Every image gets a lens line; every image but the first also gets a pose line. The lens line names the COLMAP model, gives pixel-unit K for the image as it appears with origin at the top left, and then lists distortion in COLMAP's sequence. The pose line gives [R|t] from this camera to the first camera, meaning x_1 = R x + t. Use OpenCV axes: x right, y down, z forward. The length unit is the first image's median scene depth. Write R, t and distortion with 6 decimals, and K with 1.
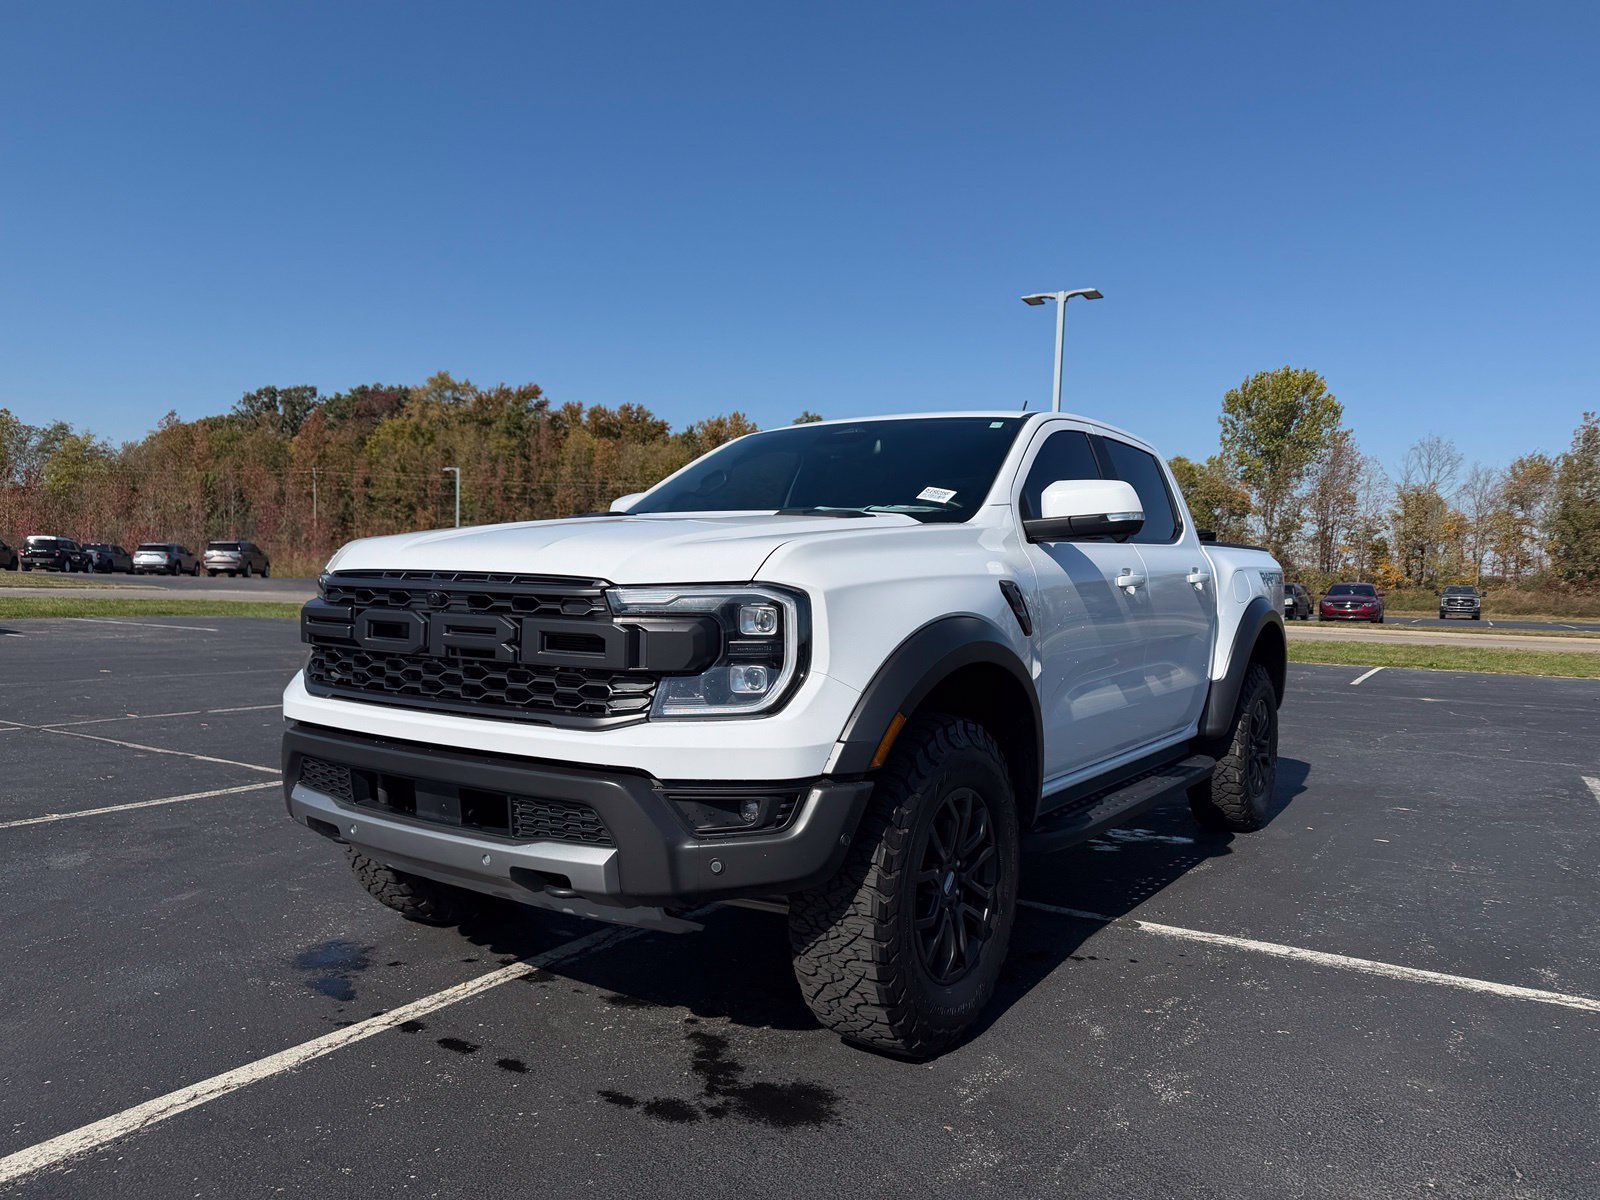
lens RADIAL K [[1123.9, 0, 789.5], [0, 1123.9, 599.6], [0, 0, 1]] dist [0.034615, -0.044463]
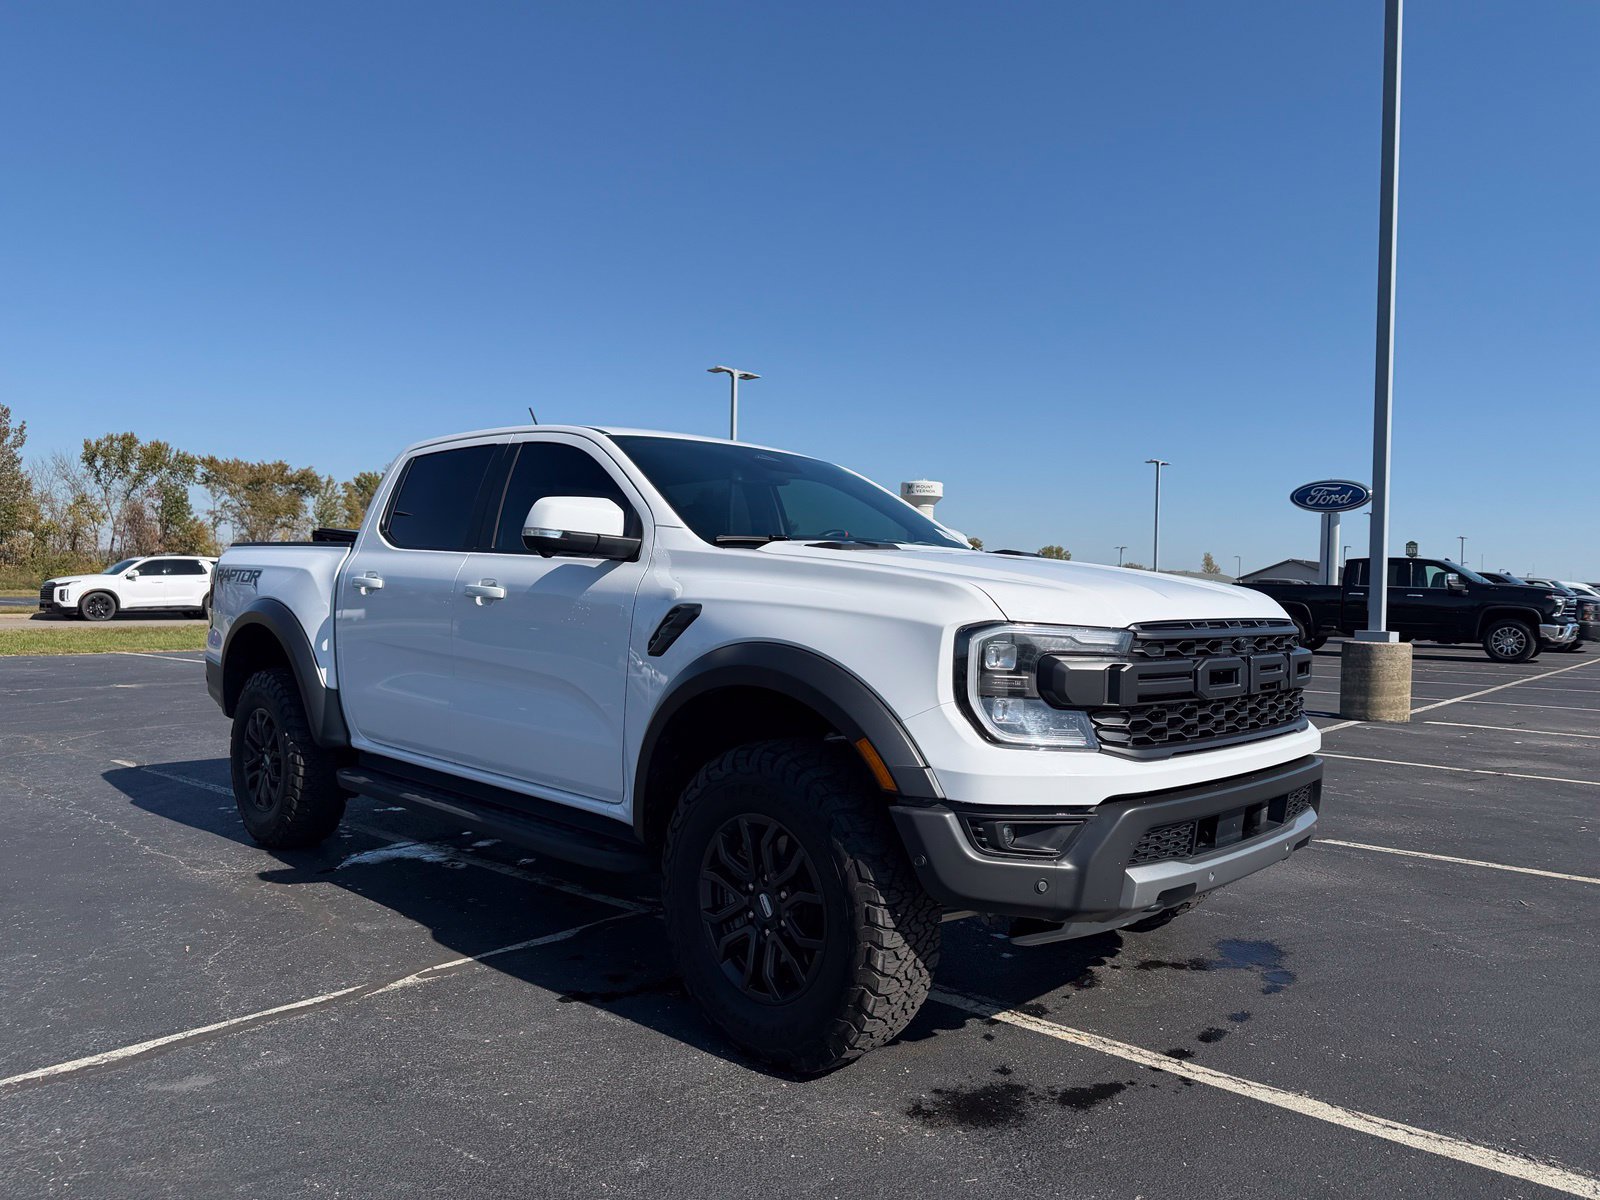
lens RADIAL K [[1123.9, 0, 807.3], [0, 1123.9, 604.0], [0, 0, 1]] dist [0.034615, -0.044463]
pose [[0.165544, -0.035000, 0.985581, -1.336205], [0.002276, 0.999381, 0.035108, -0.072450], [-0.986200, -0.003569, 0.165521, 1.107997]]
